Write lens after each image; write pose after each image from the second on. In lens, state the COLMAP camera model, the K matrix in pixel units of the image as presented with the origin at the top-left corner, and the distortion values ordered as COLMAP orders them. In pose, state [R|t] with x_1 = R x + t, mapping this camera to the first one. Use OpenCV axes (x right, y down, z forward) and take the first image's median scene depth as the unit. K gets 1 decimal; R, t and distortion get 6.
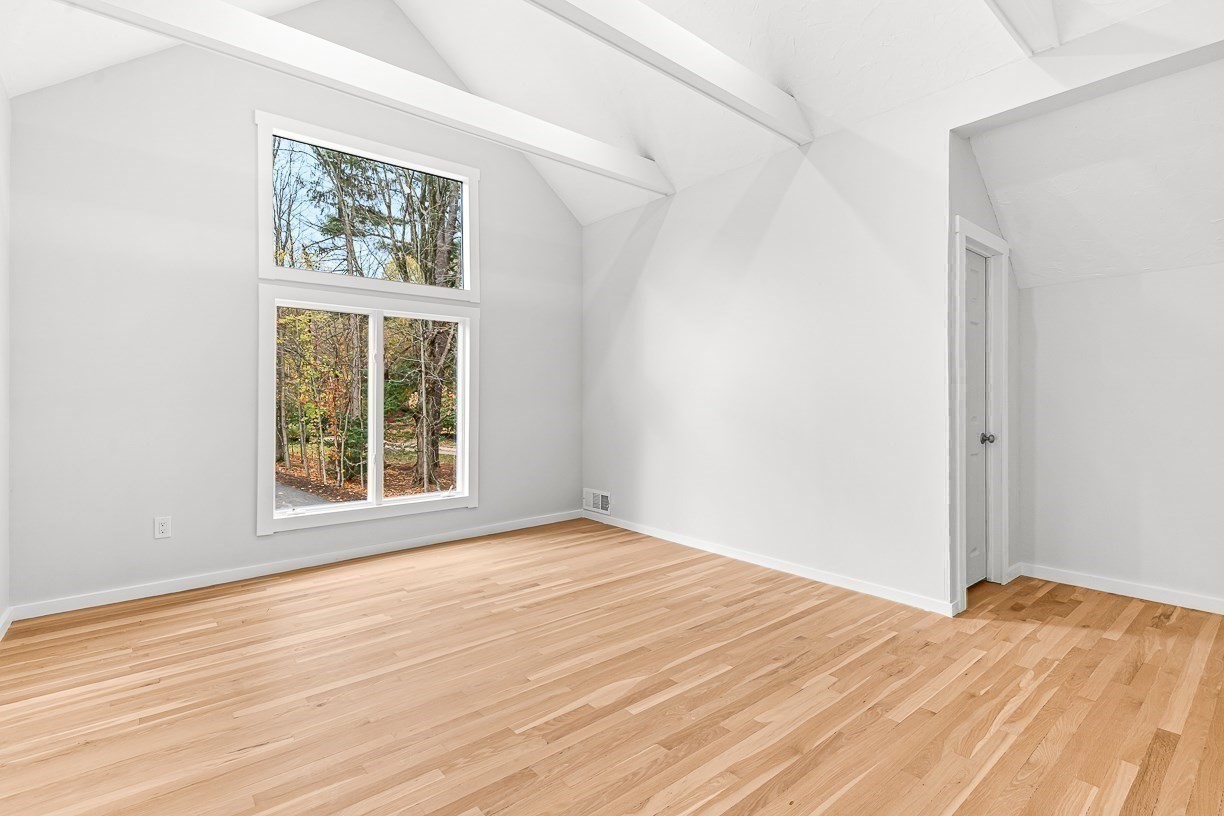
lens RADIAL K [[582.4, 0, 618.3], [0, 582.4, 409.4], [0, 0, 1]] dist [-0.000173, 0.000084]
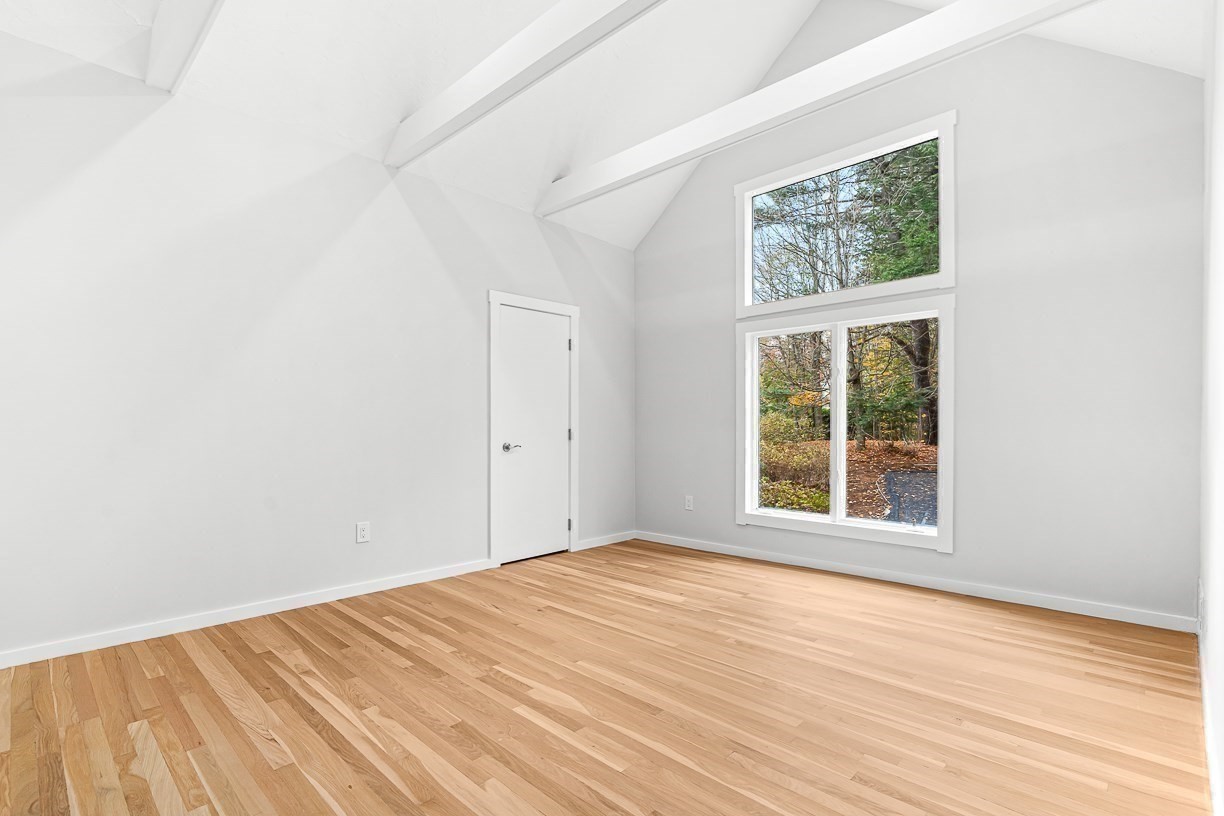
lens RADIAL K [[582.4, 0, 618.3], [0, 582.4, 409.4], [0, 0, 1]] dist [-0.000173, 0.000084]
pose [[0.088829, -0.017509, -0.995893, 0.826543], [-0.010937, 0.999768, -0.018553, -0.011768], [0.995987, 0.012540, 0.088617, 0.797660]]
